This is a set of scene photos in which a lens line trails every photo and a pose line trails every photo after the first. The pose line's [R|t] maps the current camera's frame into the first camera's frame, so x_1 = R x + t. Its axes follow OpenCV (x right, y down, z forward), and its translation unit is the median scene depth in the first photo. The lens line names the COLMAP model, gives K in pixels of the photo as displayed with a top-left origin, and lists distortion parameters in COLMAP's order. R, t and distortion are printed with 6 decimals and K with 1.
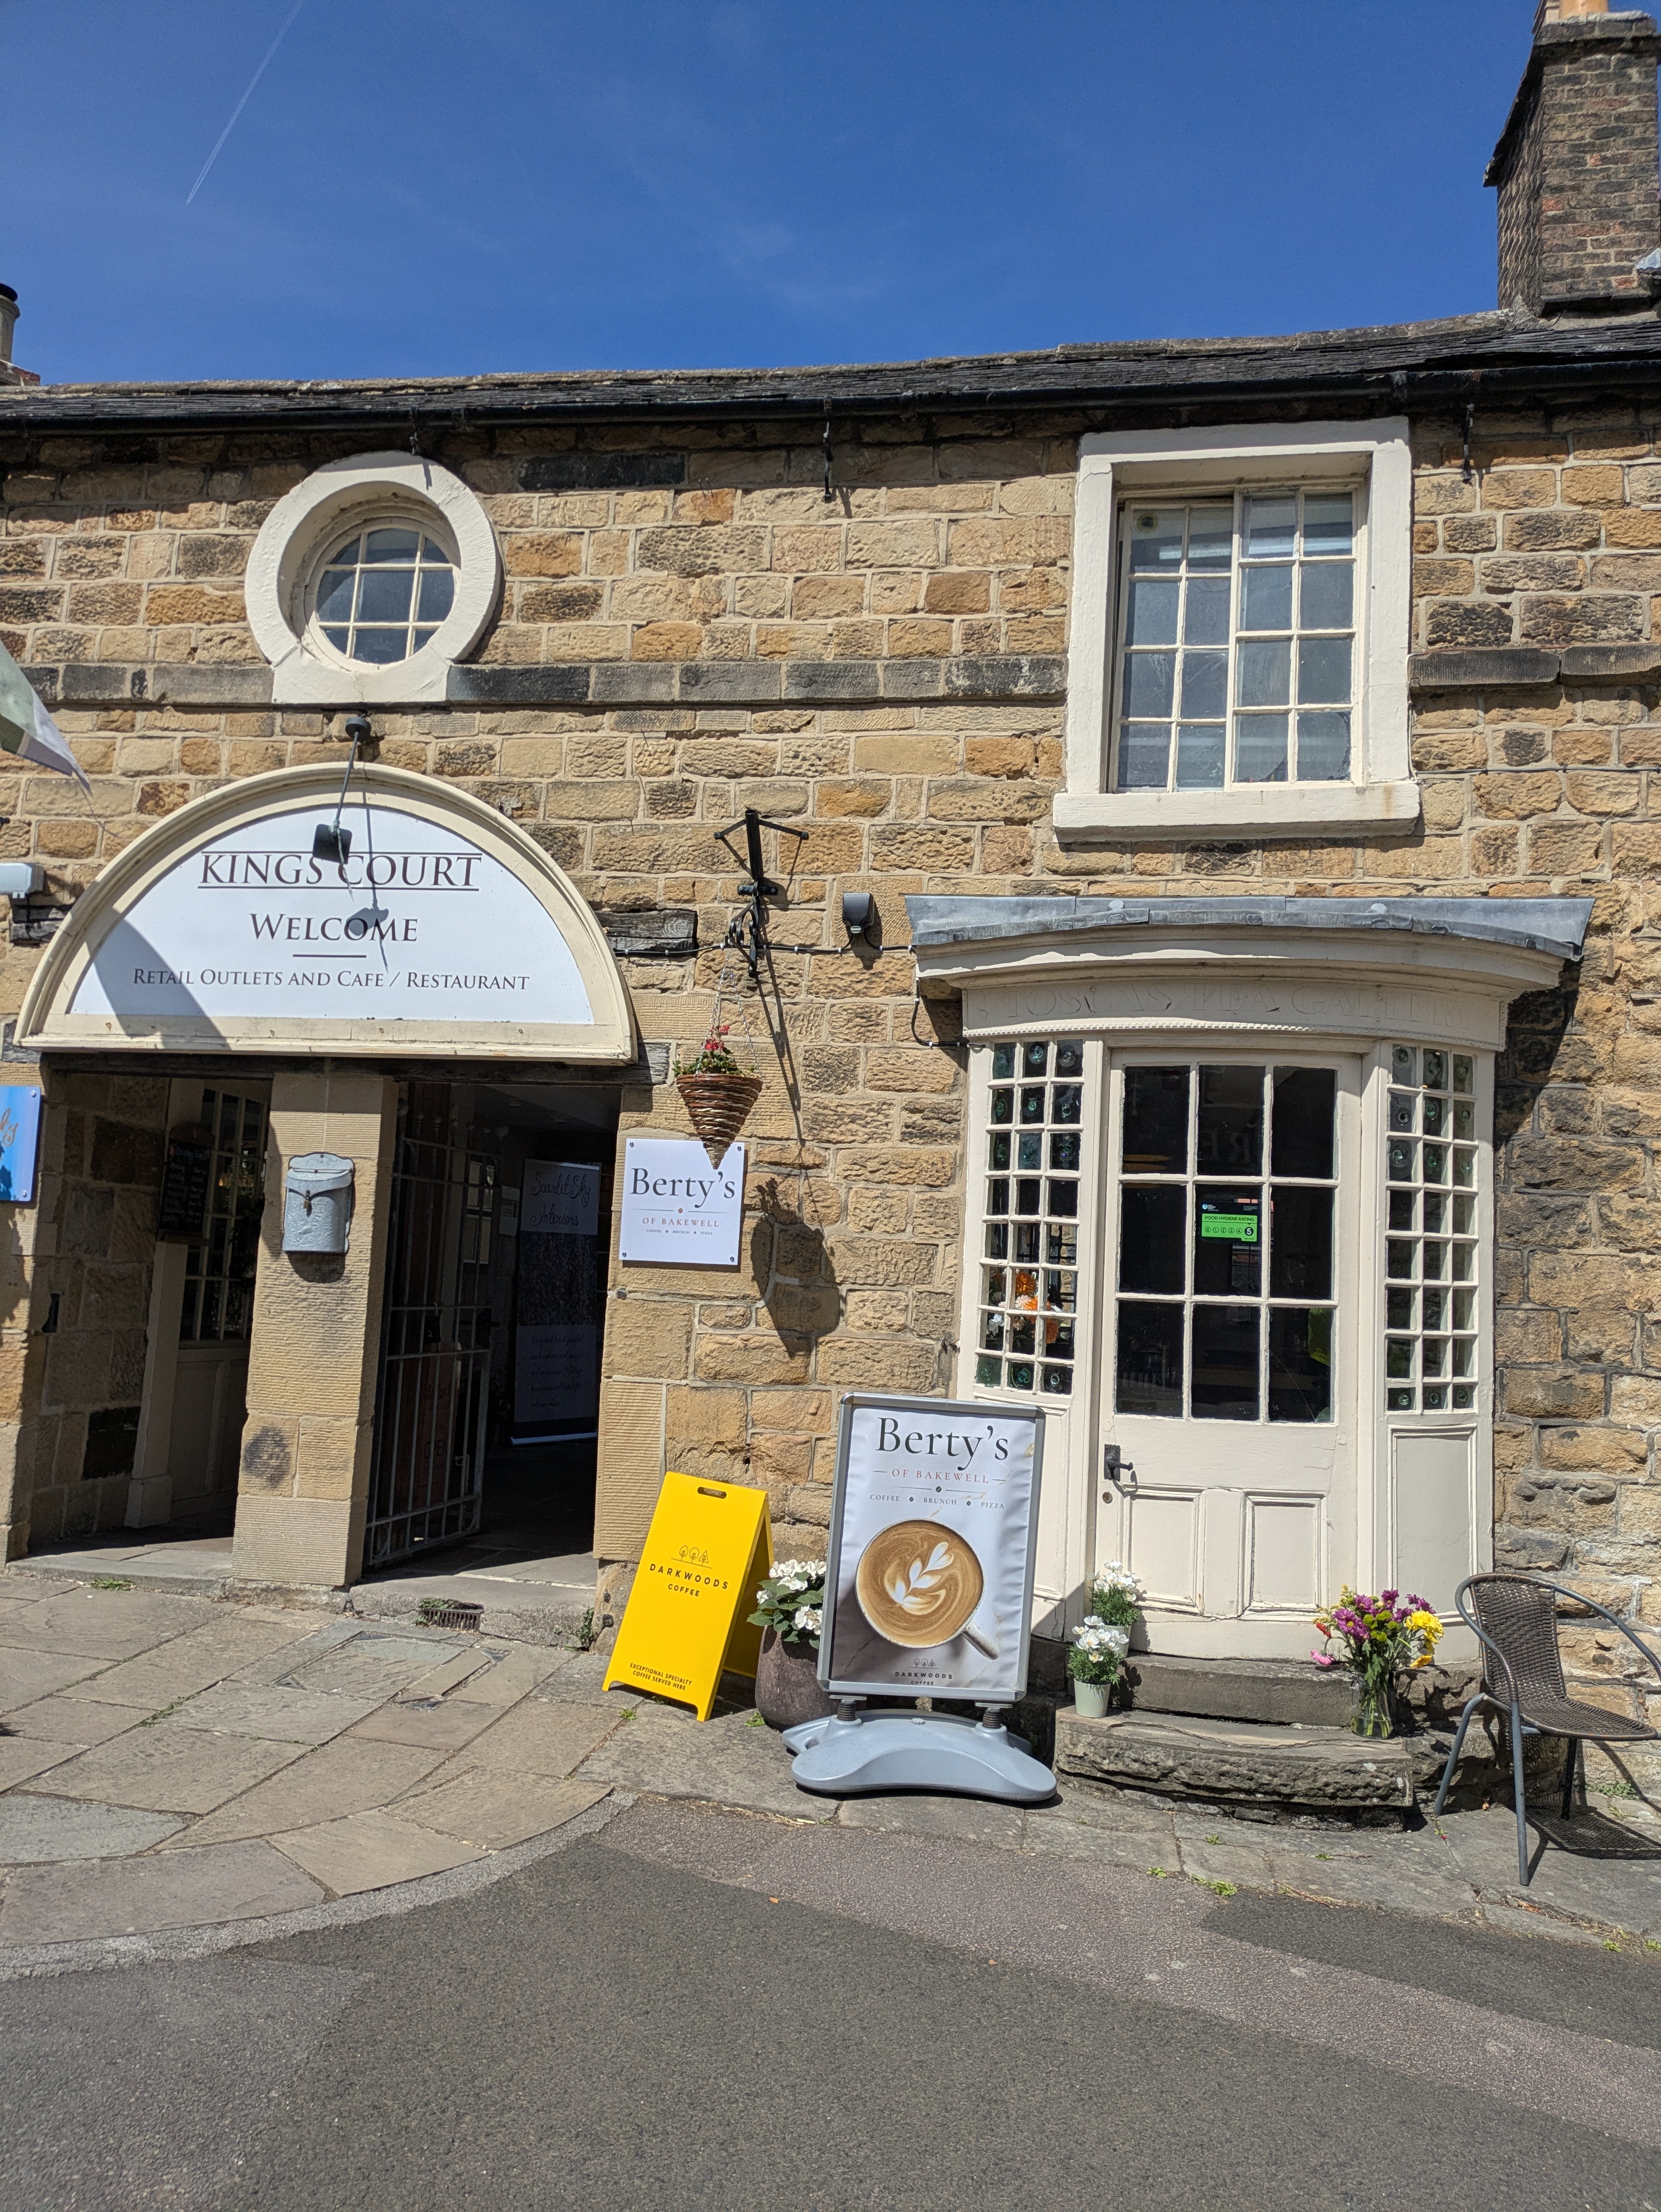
lens RADIAL K [[1640.9, 0, 827.0], [0, 1640.9, 1109.9], [0, 0, 1]] dist [0.093214, -0.018094]
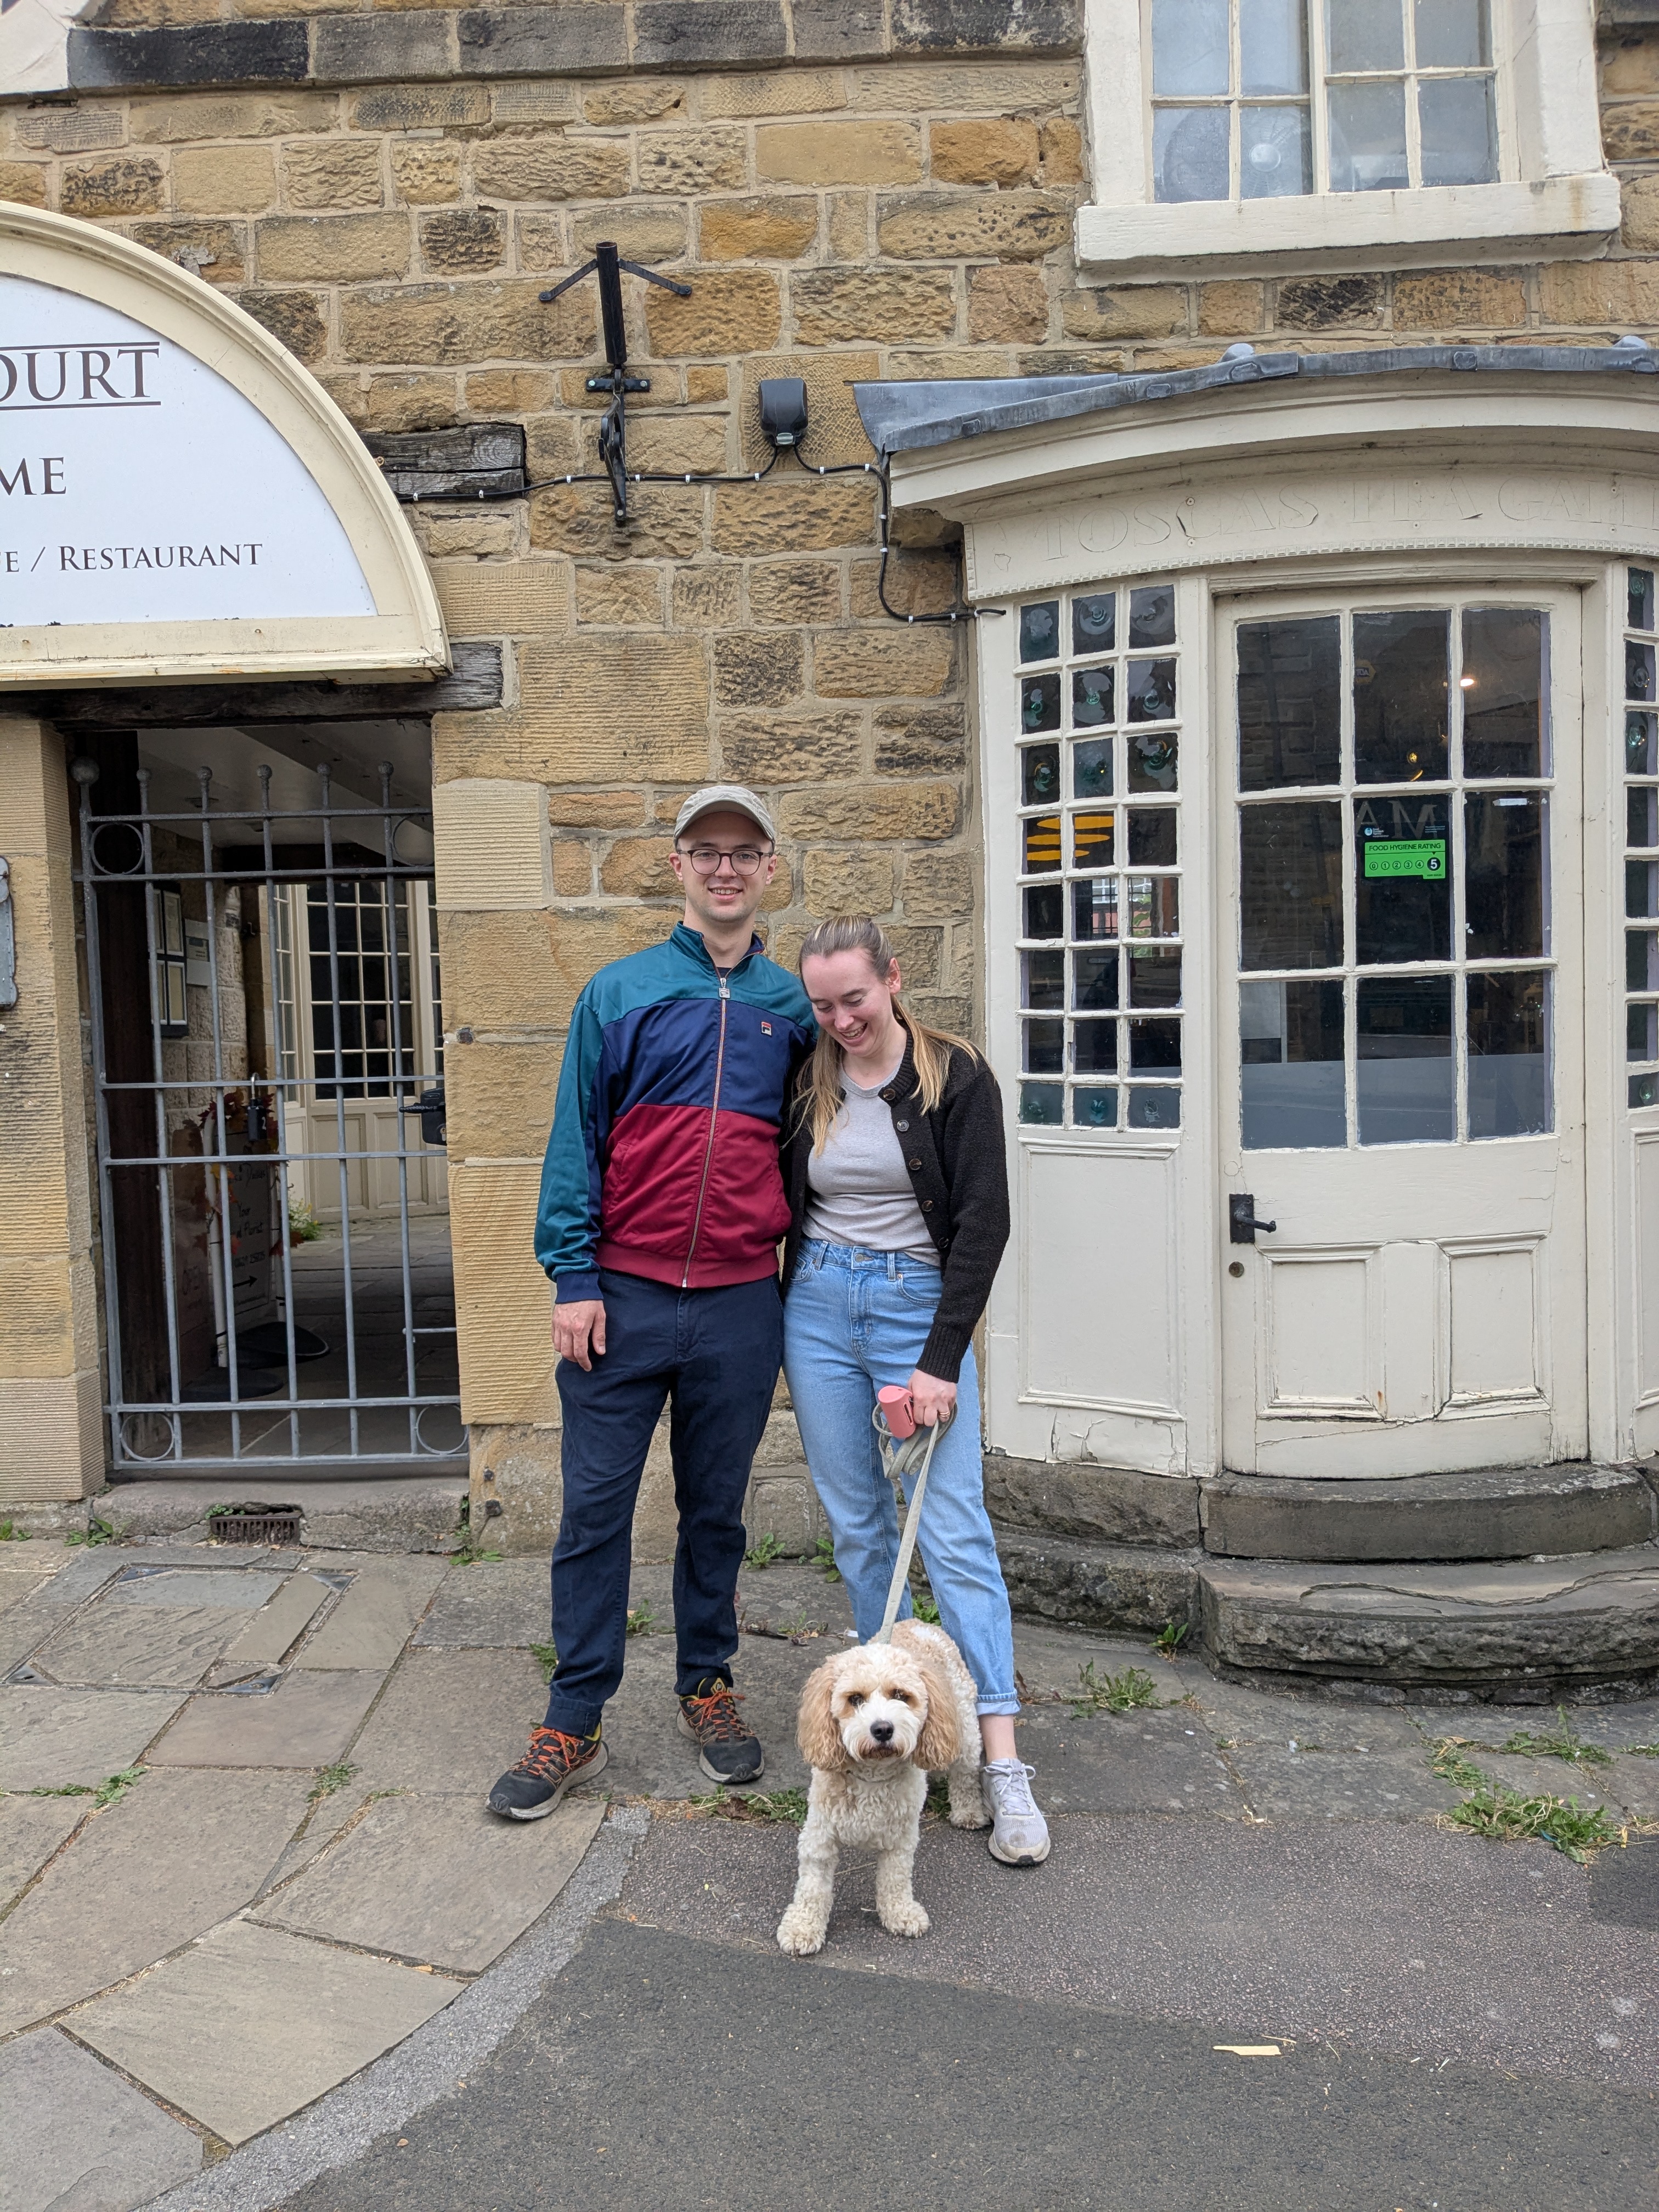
lens RADIAL K [[1897.9, 0, 837.0], [0, 1897.9, 1118.8], [0, 0, 1]] dist [0.053614, -0.079246]
pose [[0.987067, -0.083706, 0.136717, -0.086820], [0.061256, 0.985073, 0.160867, 0.032202], [-0.148141, -0.150412, 0.977461, 0.237626]]
